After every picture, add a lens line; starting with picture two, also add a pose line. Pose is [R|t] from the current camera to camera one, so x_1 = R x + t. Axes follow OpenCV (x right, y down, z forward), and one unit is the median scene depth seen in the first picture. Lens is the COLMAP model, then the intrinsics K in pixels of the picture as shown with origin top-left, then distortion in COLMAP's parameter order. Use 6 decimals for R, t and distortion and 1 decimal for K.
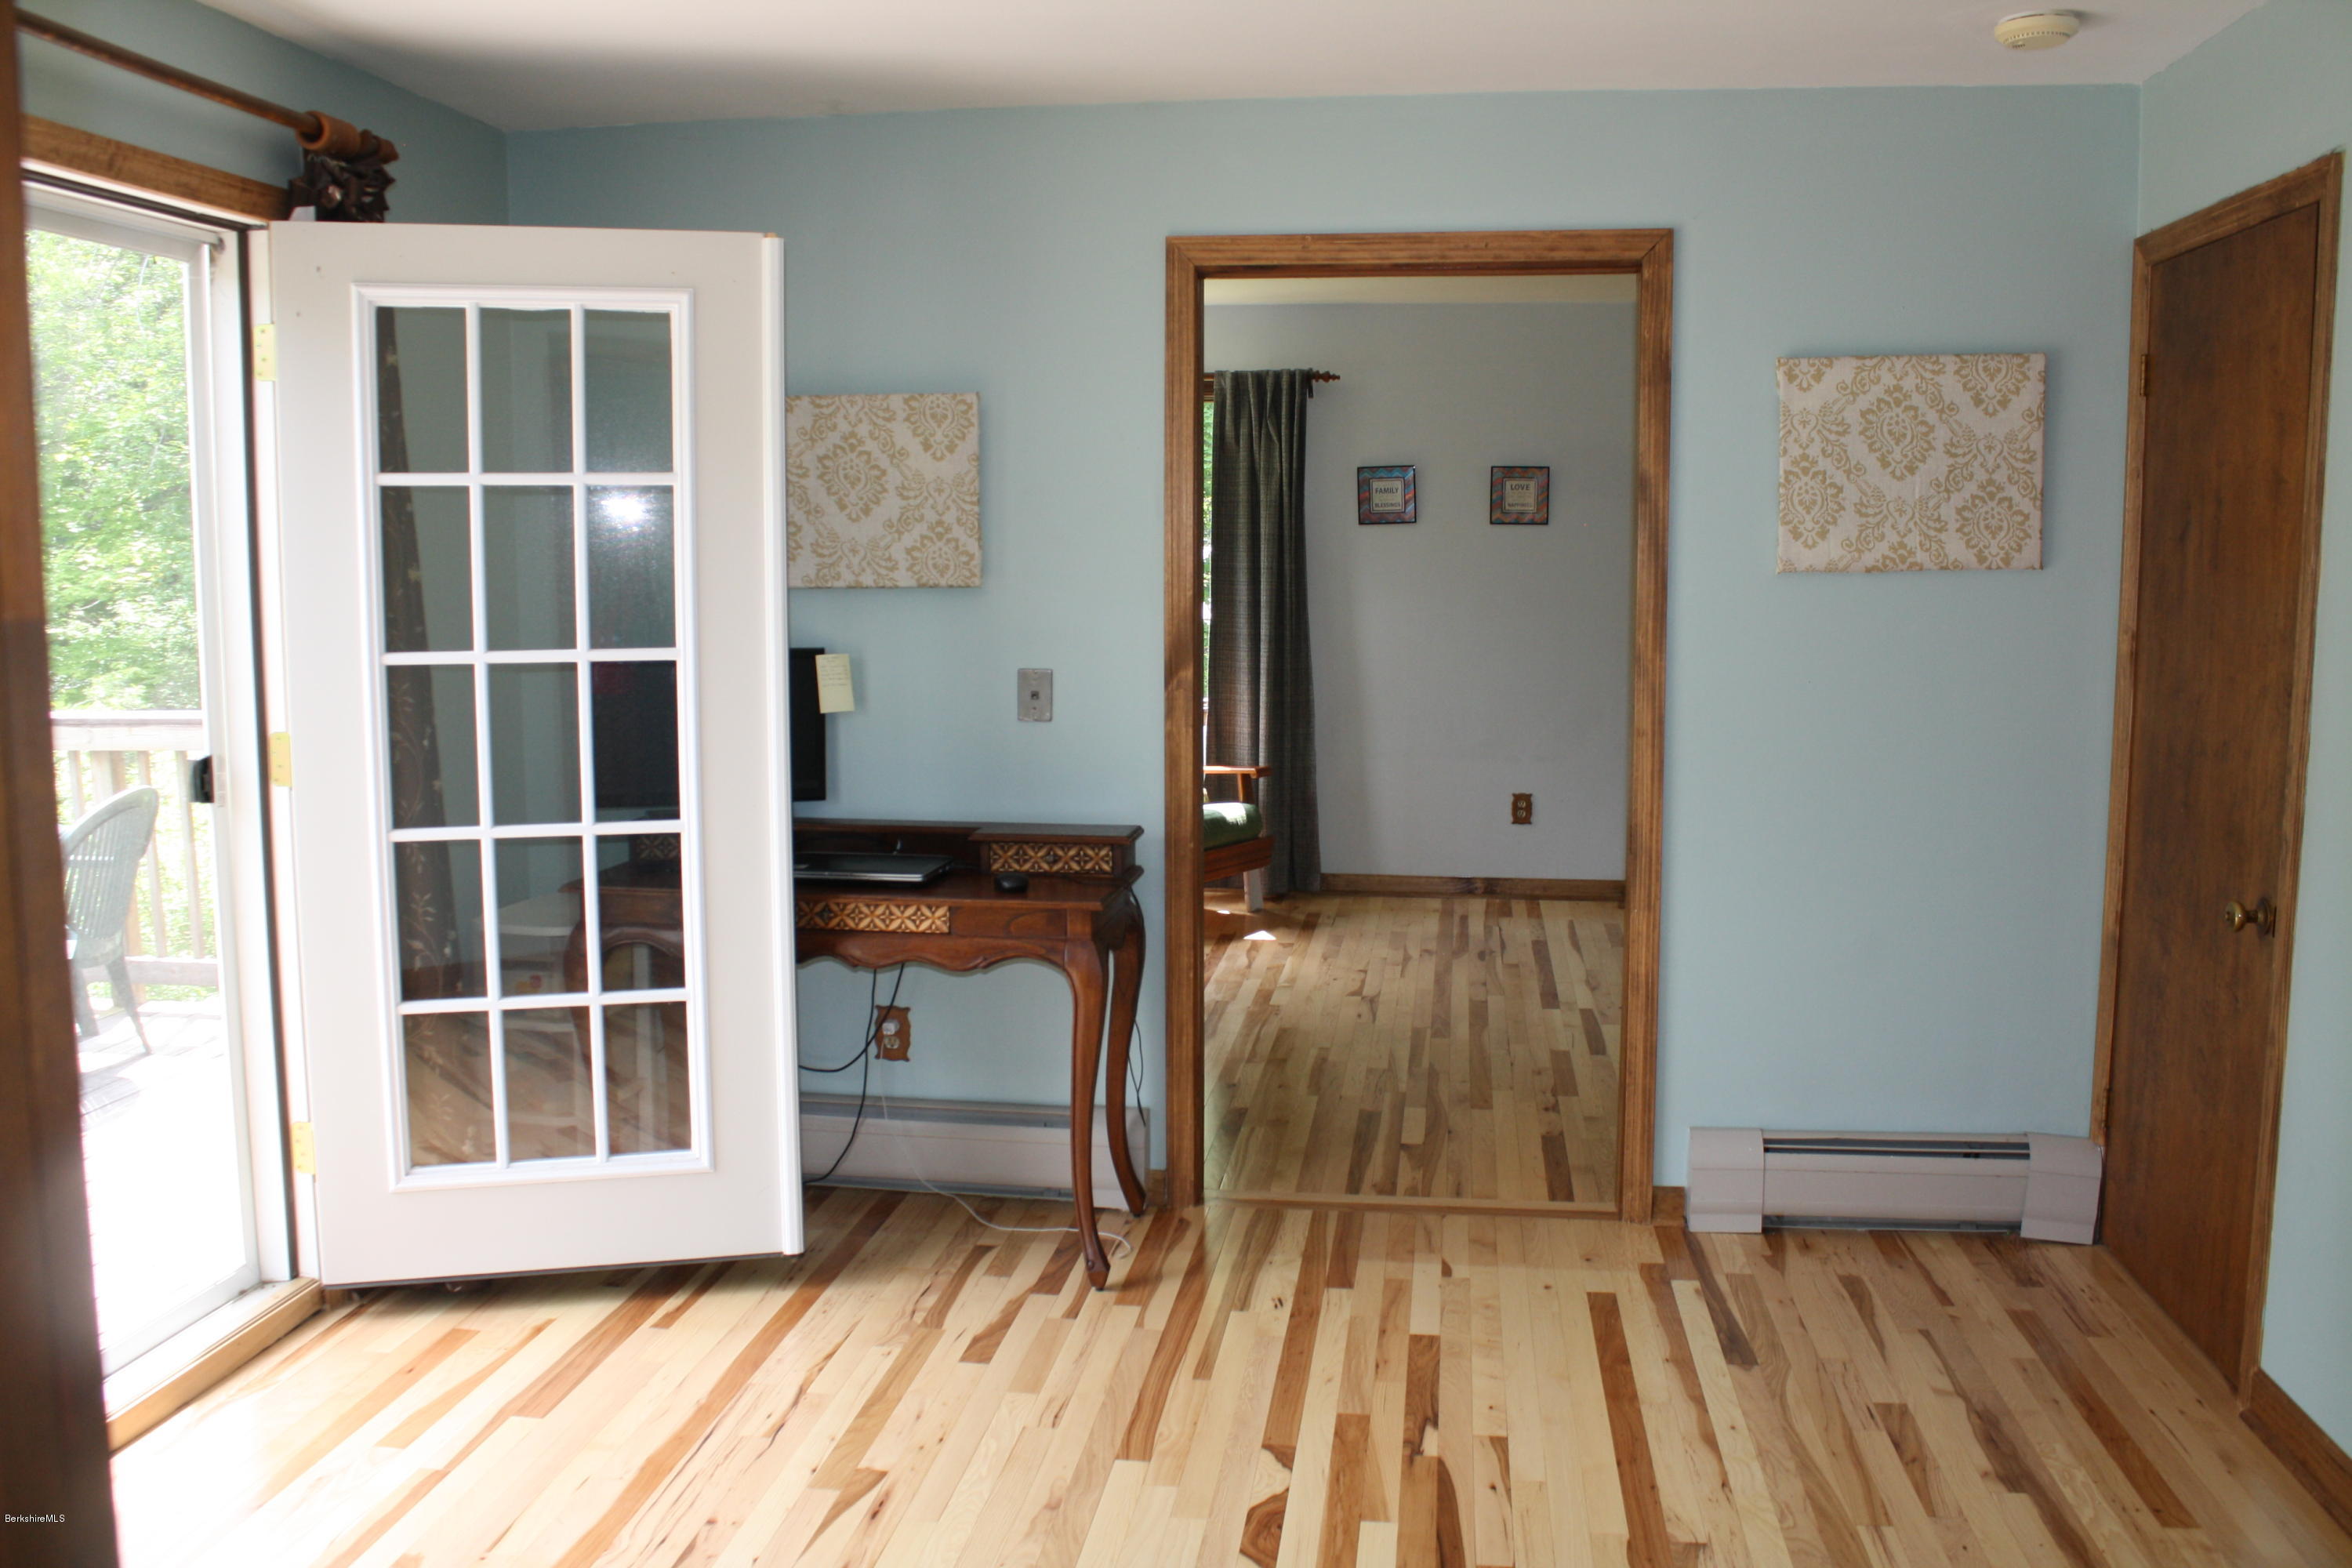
lens RADIAL K [[2000.7, 0, 1176.0], [0, 2000.7, 784.0], [0, 0, 1]] dist [-0.166623, 0.148807]
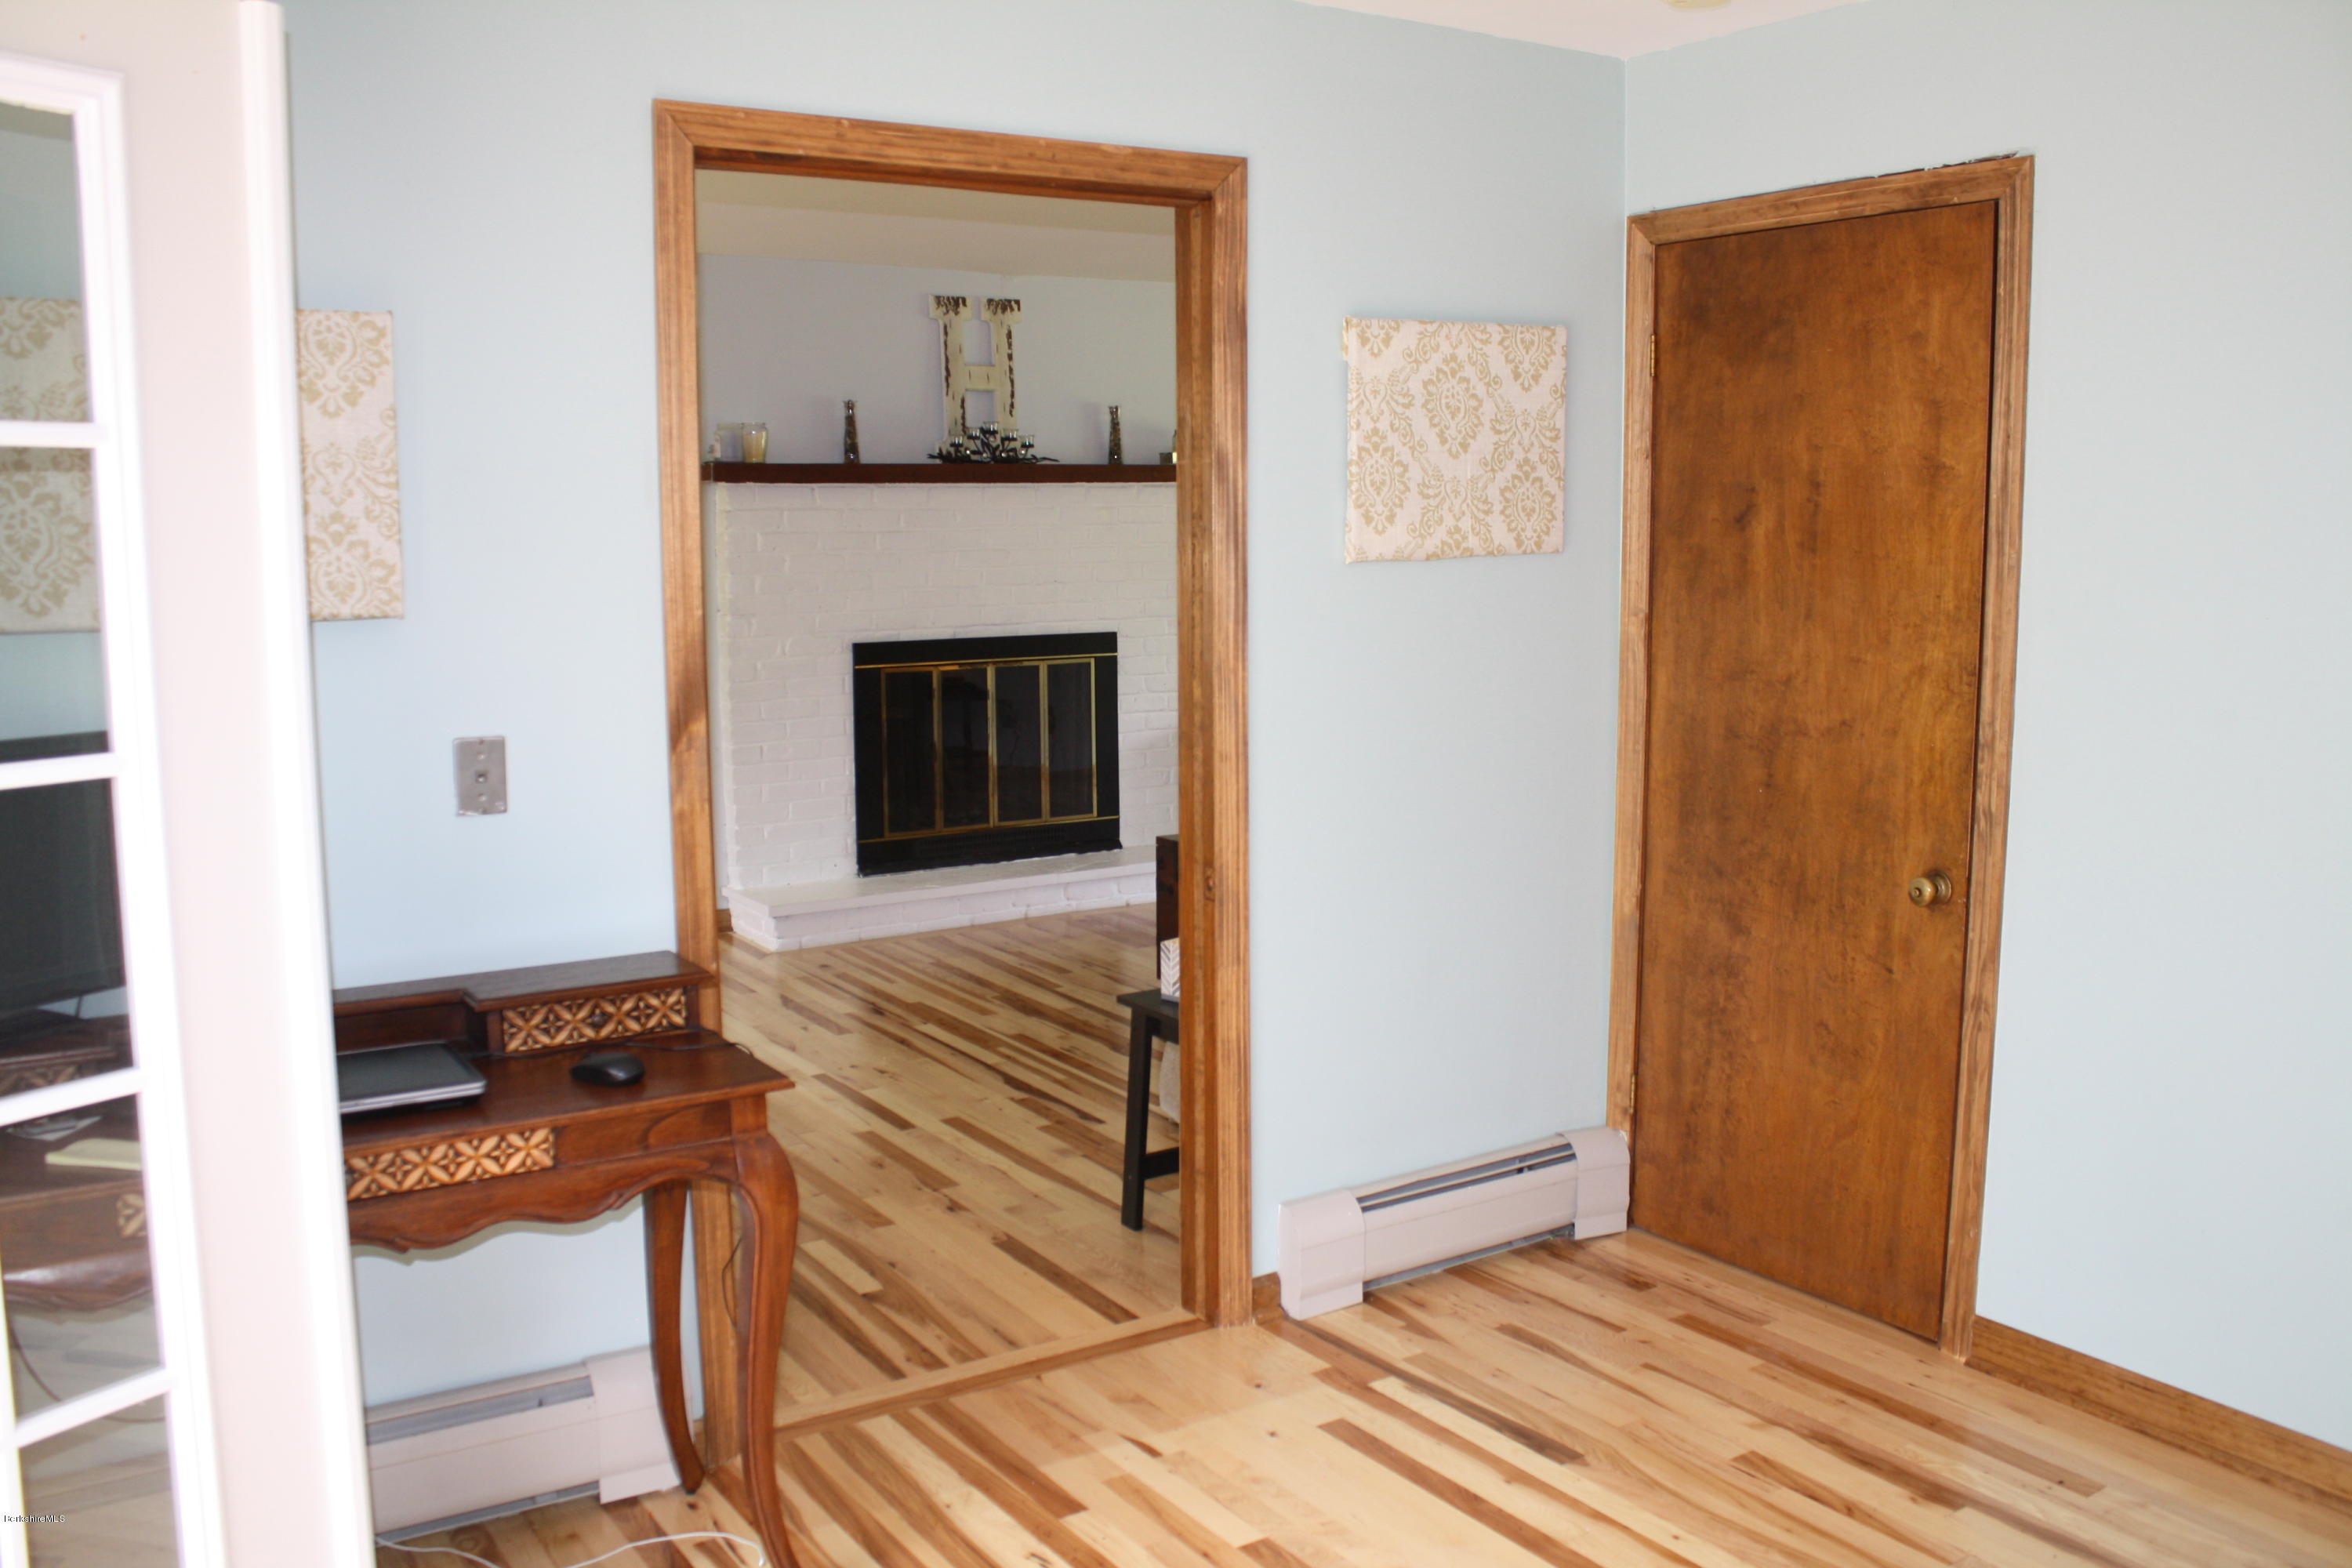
lens RADIAL K [[2000.7, 0, 1176.0], [0, 2000.7, 784.0], [0, 0, 1]] dist [-0.166623, 0.148807]
pose [[0.751585, -0.091290, 0.653289, -0.347715], [0.083955, 0.995561, 0.042531, -0.053885], [-0.654272, 0.022881, 0.755913, 0.384585]]
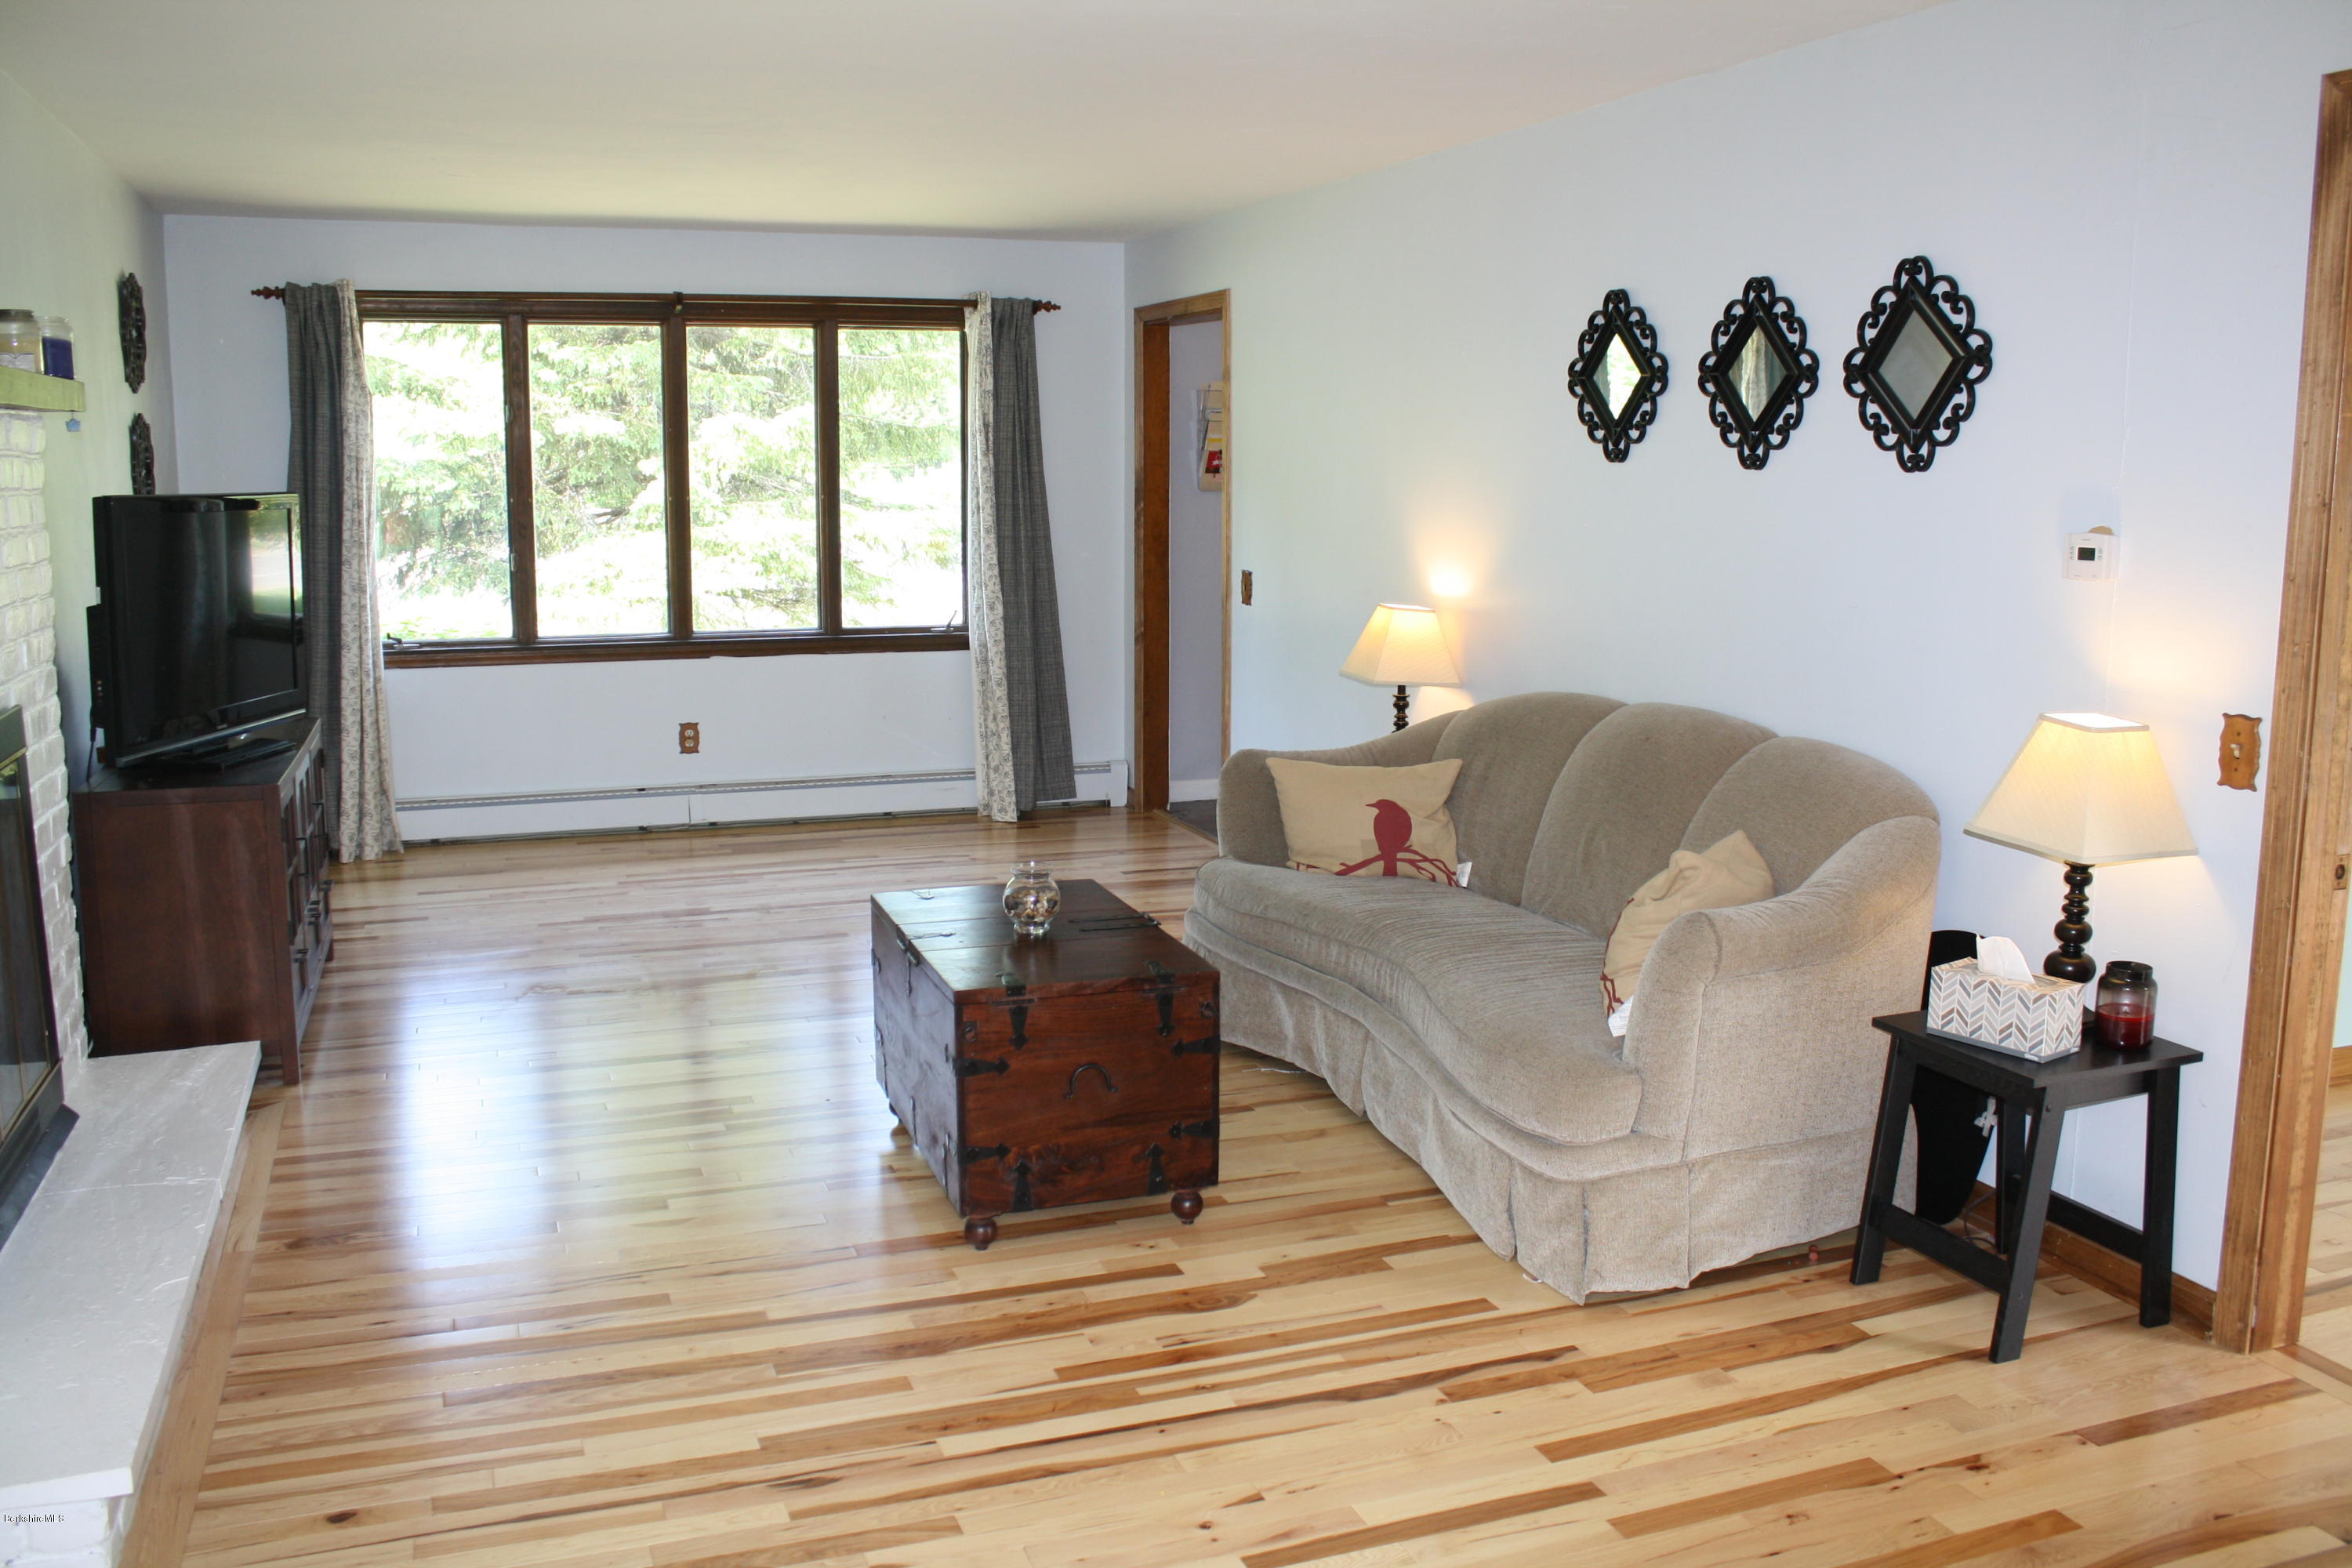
lens RADIAL K [[2000.7, 0, 1176.0], [0, 2000.7, 784.0], [0, 0, 1]] dist [-0.166623, 0.148807]
pose [[-0.486454, -0.139288, 0.862532, -0.207474], [0.103552, 0.971061, 0.215216, -0.227811], [-0.867548, 0.194010, -0.457953, 1.815633]]
